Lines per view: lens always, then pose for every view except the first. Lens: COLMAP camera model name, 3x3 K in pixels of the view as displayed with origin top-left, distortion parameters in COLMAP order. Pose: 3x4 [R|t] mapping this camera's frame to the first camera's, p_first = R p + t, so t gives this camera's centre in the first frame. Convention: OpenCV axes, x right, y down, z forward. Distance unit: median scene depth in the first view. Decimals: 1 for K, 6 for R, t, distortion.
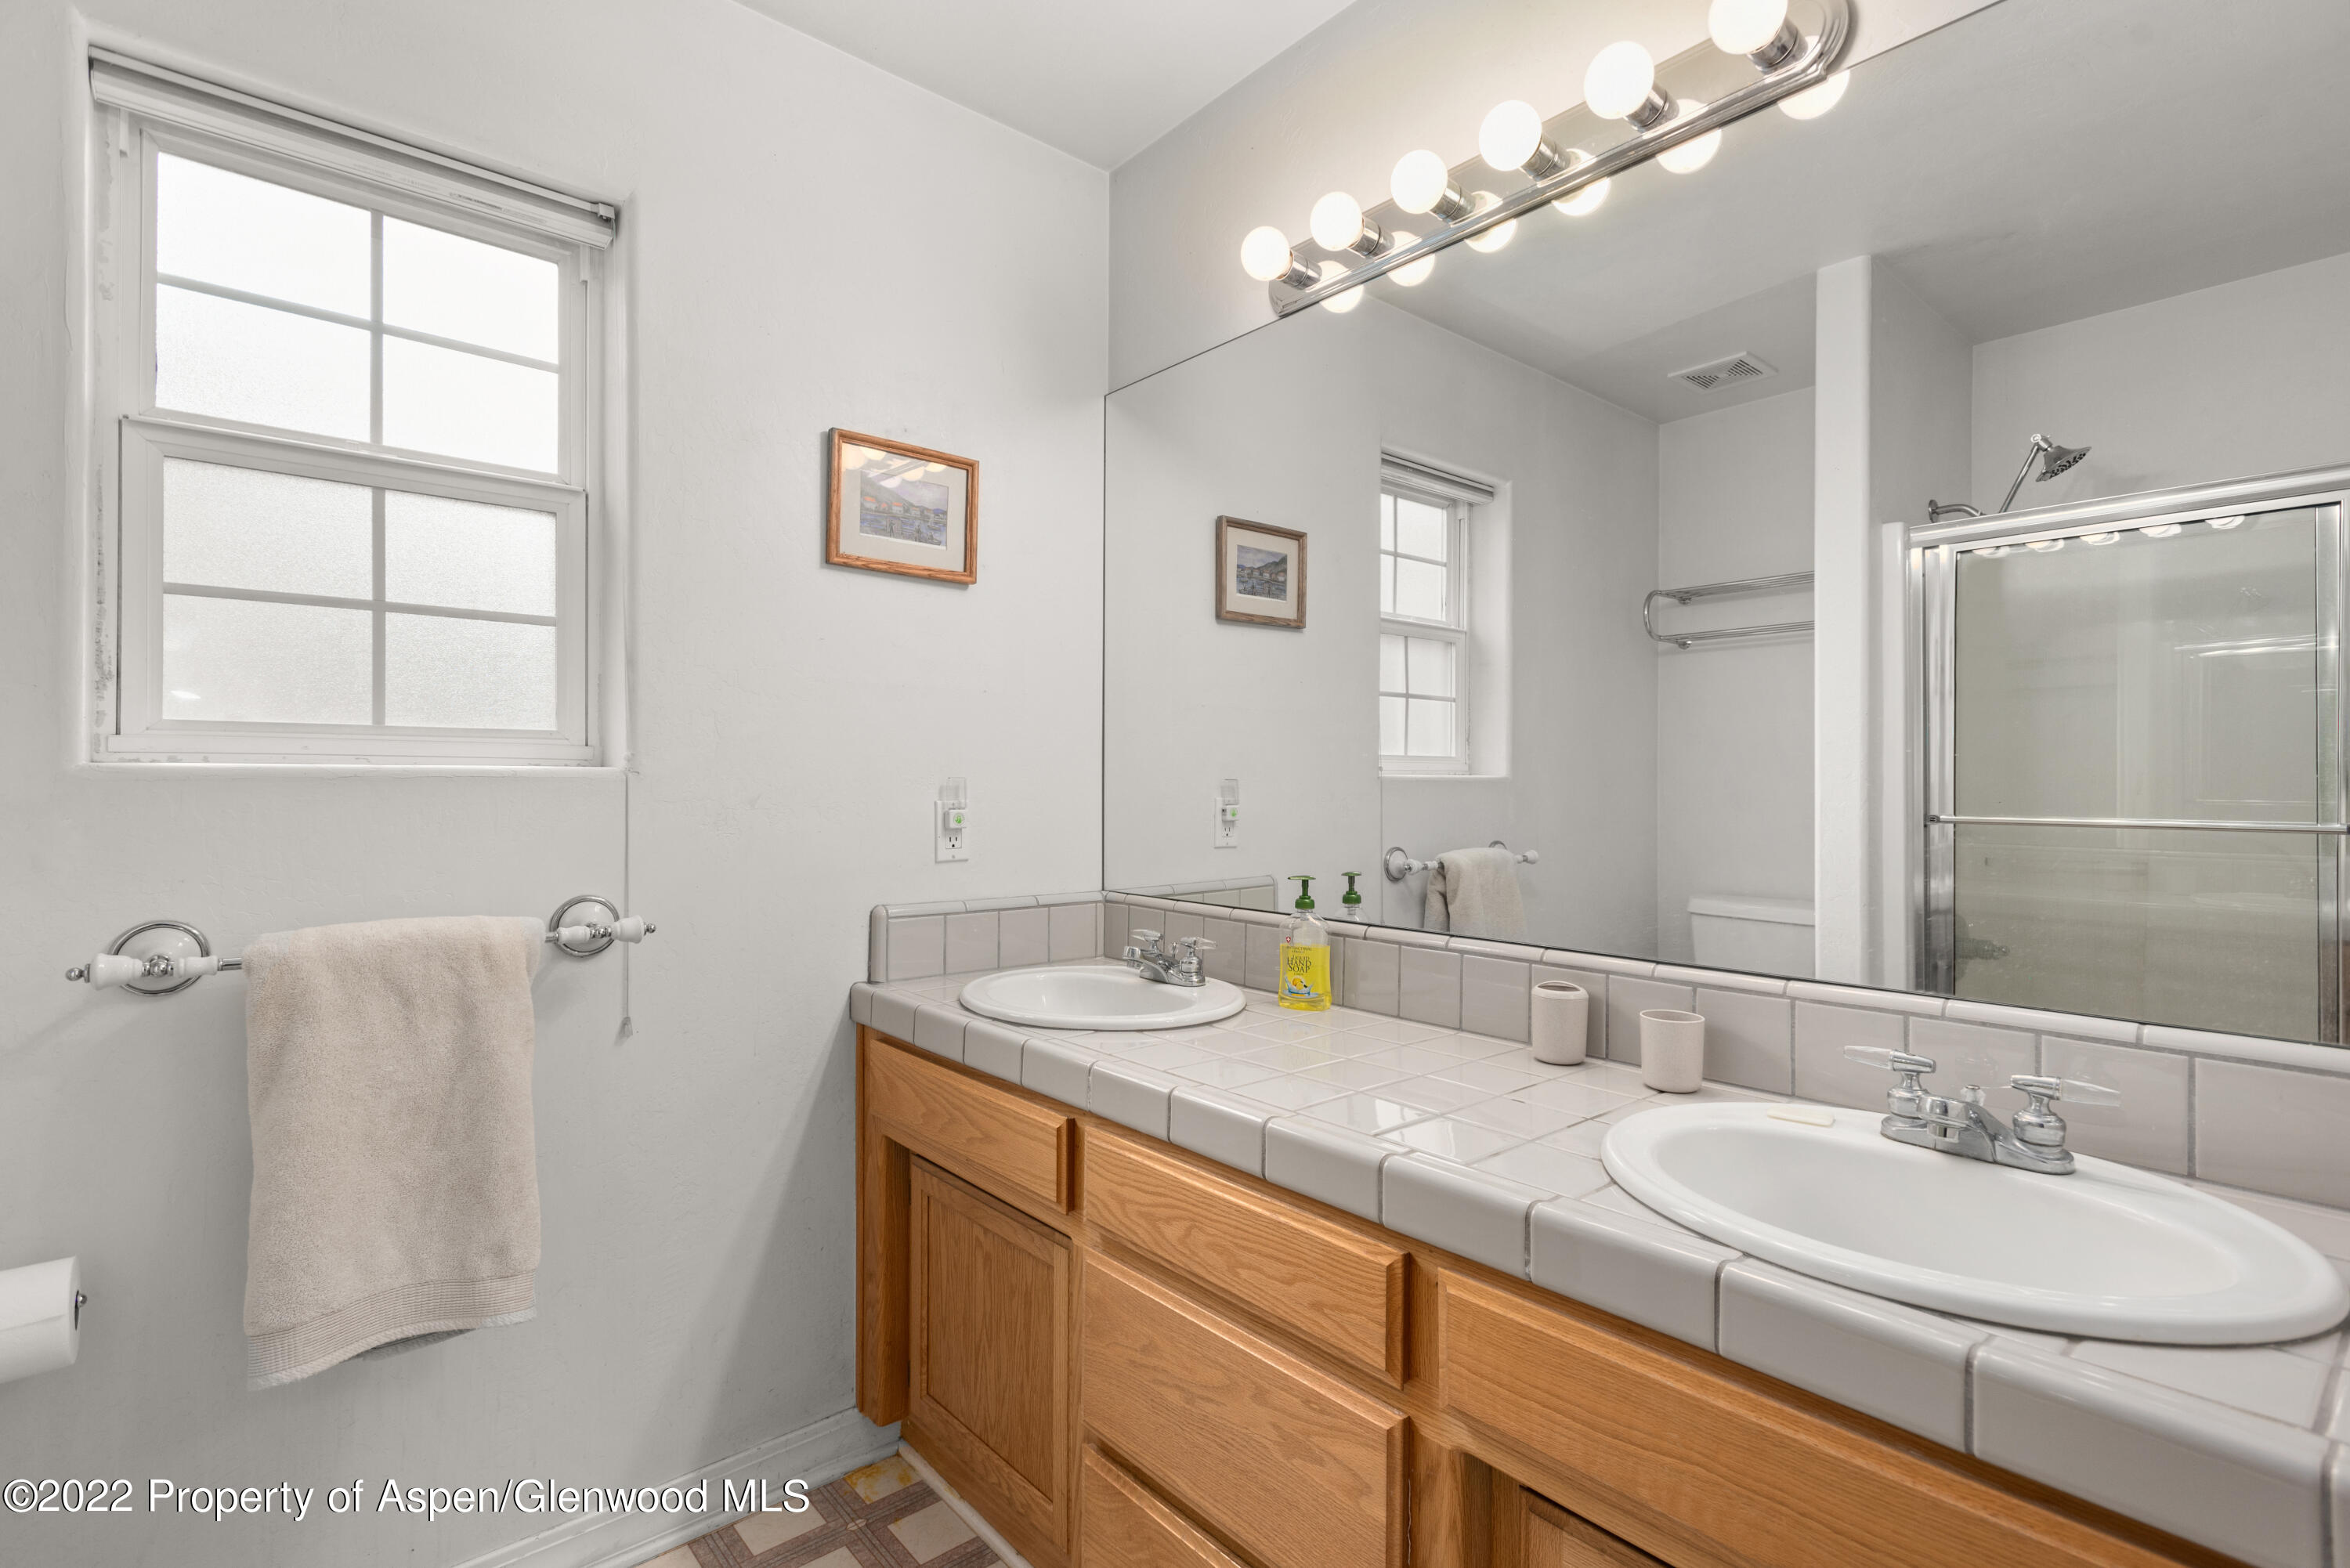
lens RADIAL K [[1128.3, 0, 1232.9], [0, 1128.3, 772.0], [0, 0, 1]] dist [0.018989, -0.006515]
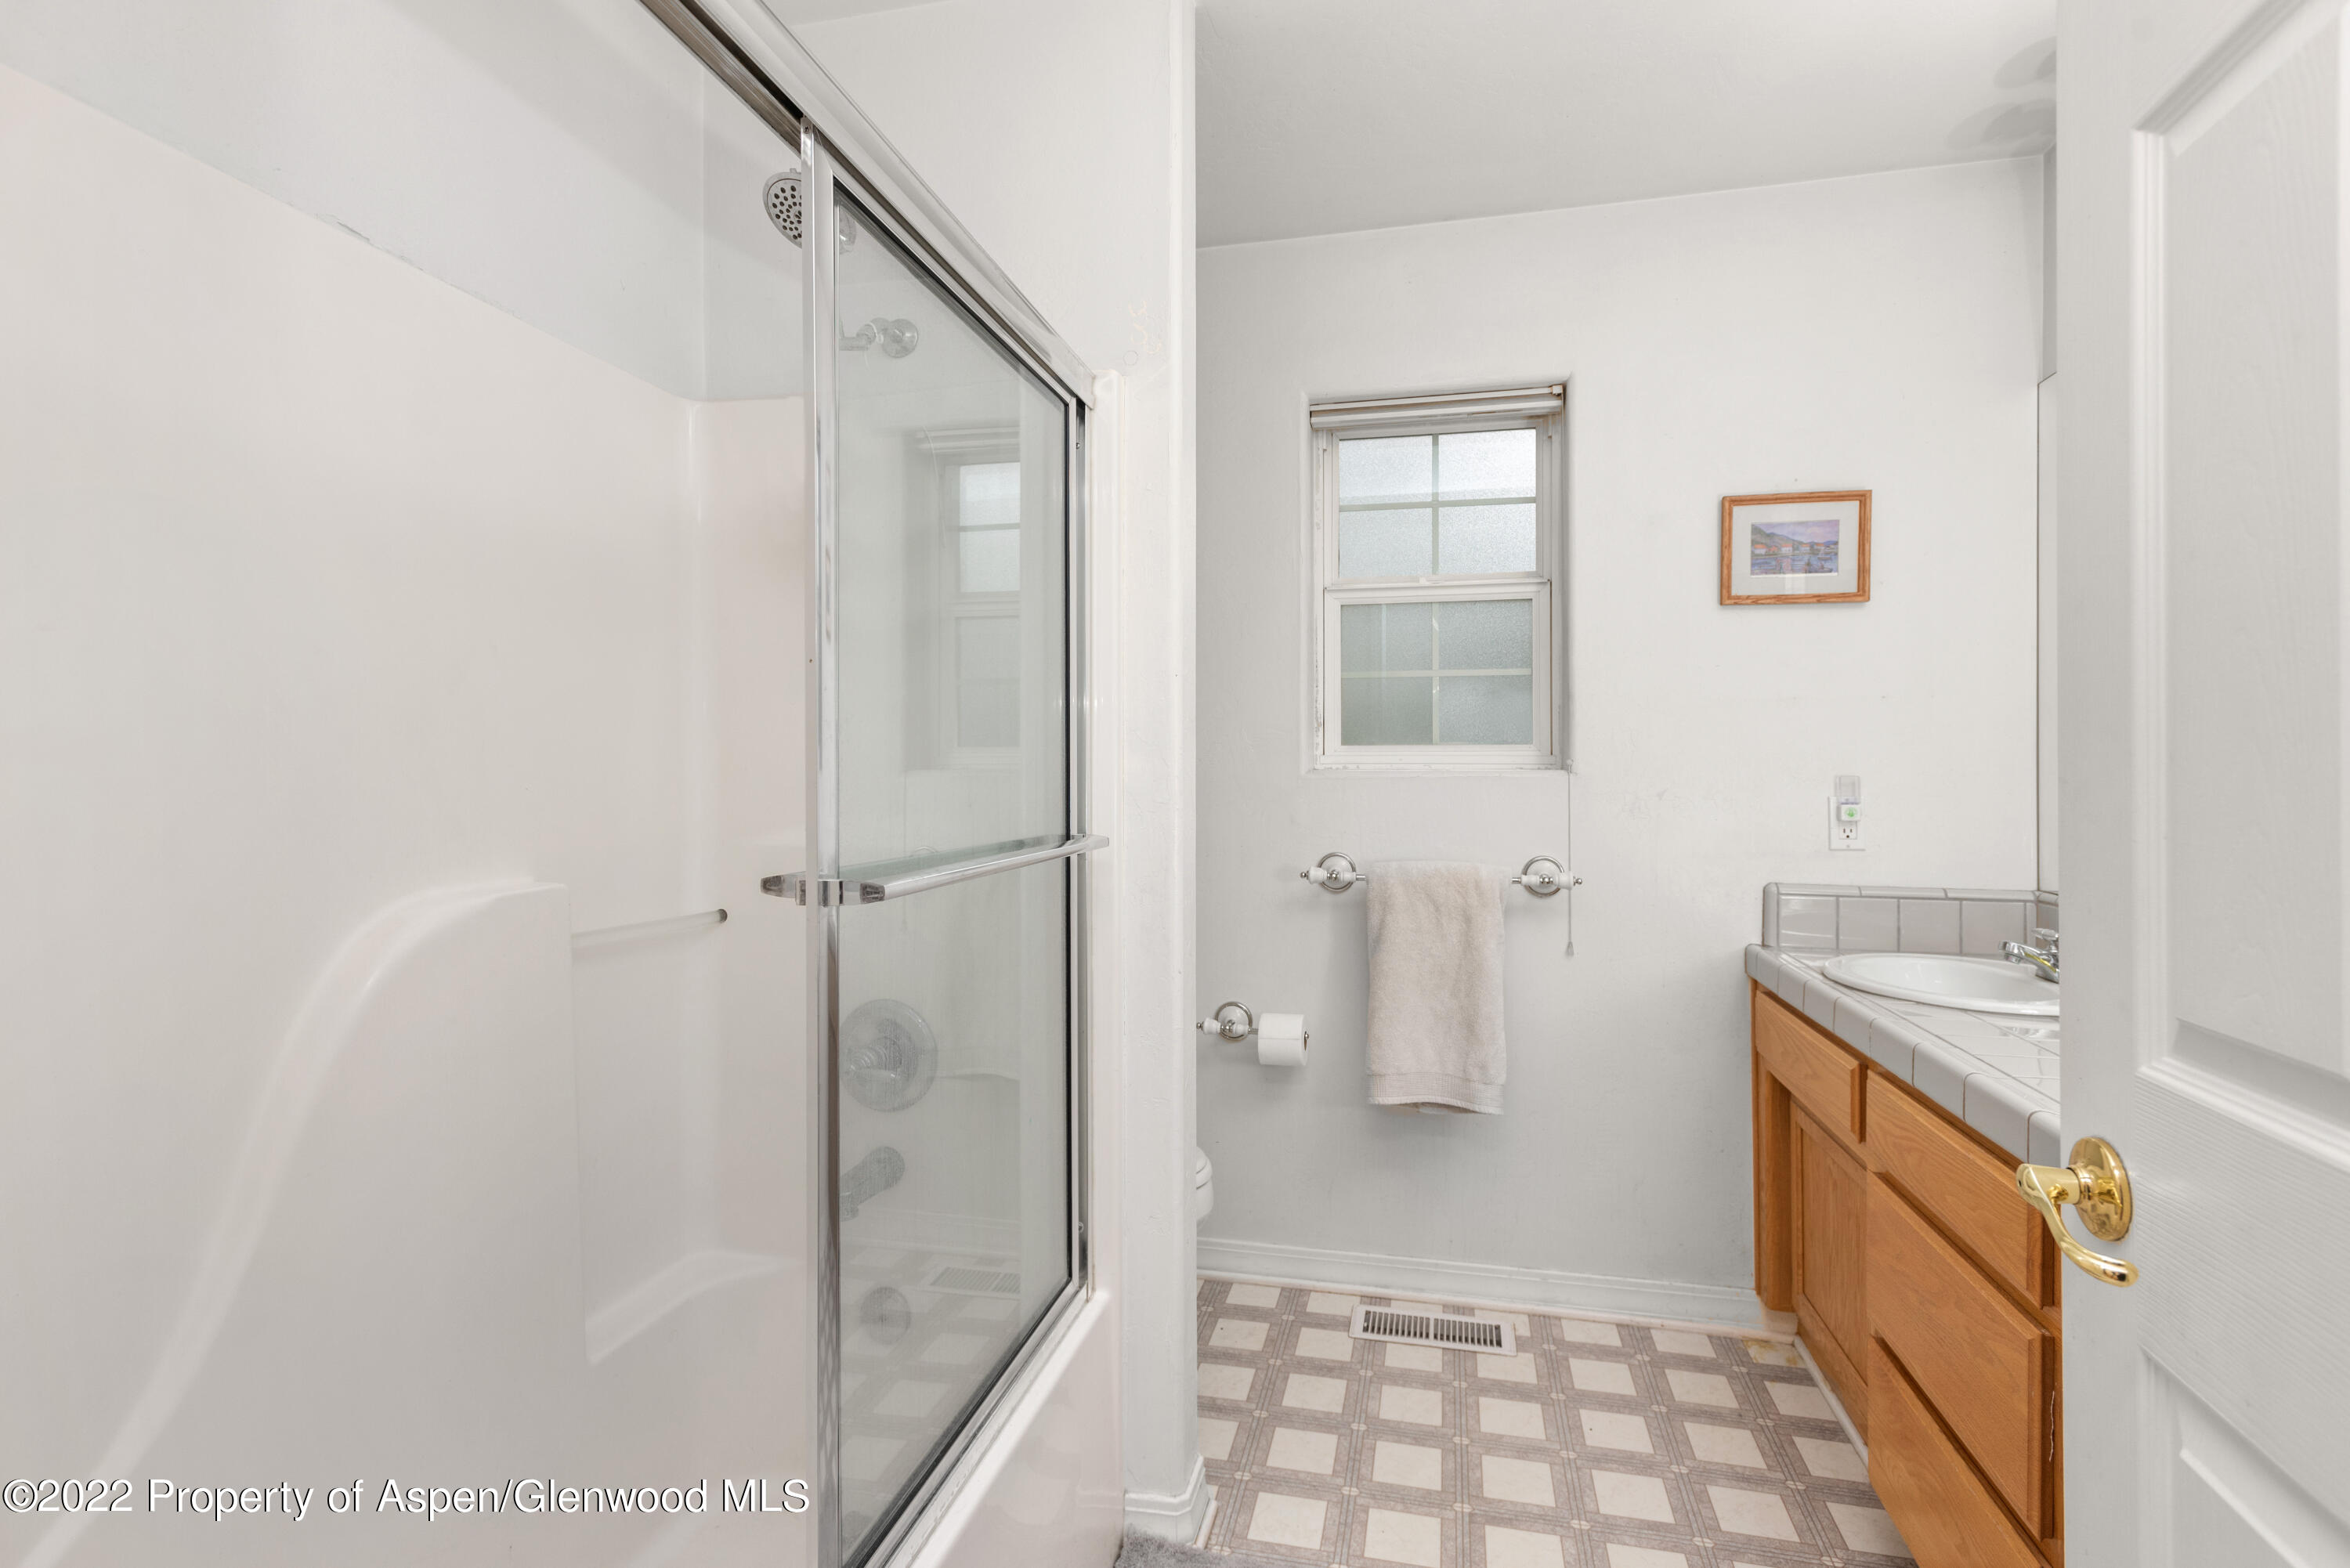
lens RADIAL K [[1128.3, 0, 1177.0], [0, 1128.3, 777.3], [0, 0, 1]] dist [0.018989, -0.006515]
pose [[0.568556, 0.001265, -0.822644, 0.350852], [0.008157, 0.999941, 0.007175, -0.008677], [0.822604, -0.010790, 0.568512, -0.222551]]
